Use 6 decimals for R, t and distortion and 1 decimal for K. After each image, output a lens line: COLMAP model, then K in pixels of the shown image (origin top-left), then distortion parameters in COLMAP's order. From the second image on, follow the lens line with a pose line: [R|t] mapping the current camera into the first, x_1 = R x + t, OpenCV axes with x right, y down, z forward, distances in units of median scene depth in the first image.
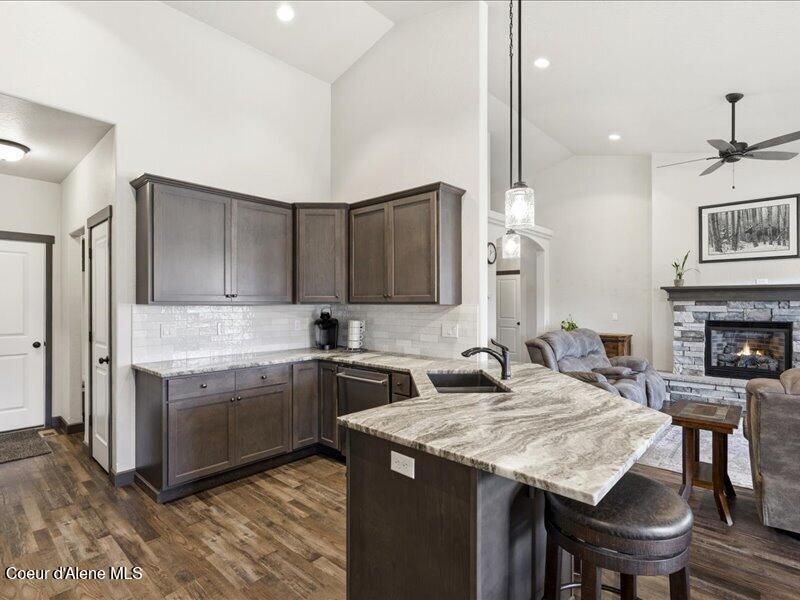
lens RADIAL K [[408.2, 0, 401.9], [0, 408.2, 306.6], [0, 0, 1]] dist [-0.010951, 0.005361]
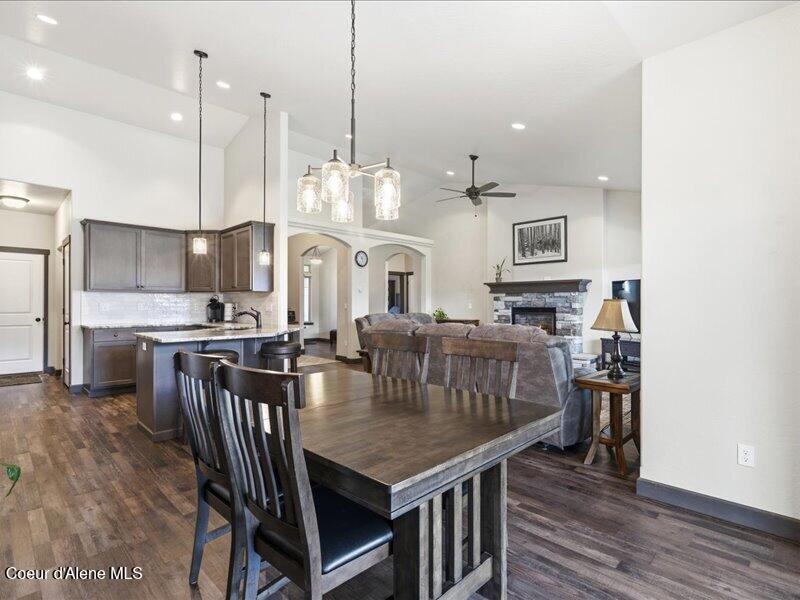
lens RADIAL K [[408.2, 0, 400.3], [0, 408.2, 303.7], [0, 0, 1]] dist [-0.010951, 0.005361]
pose [[0.998896, 0.001748, -0.046938, 0.557206], [-0.002103, 0.999970, -0.007512, 0.041312], [0.046924, 0.007602, 0.998870, -0.486175]]
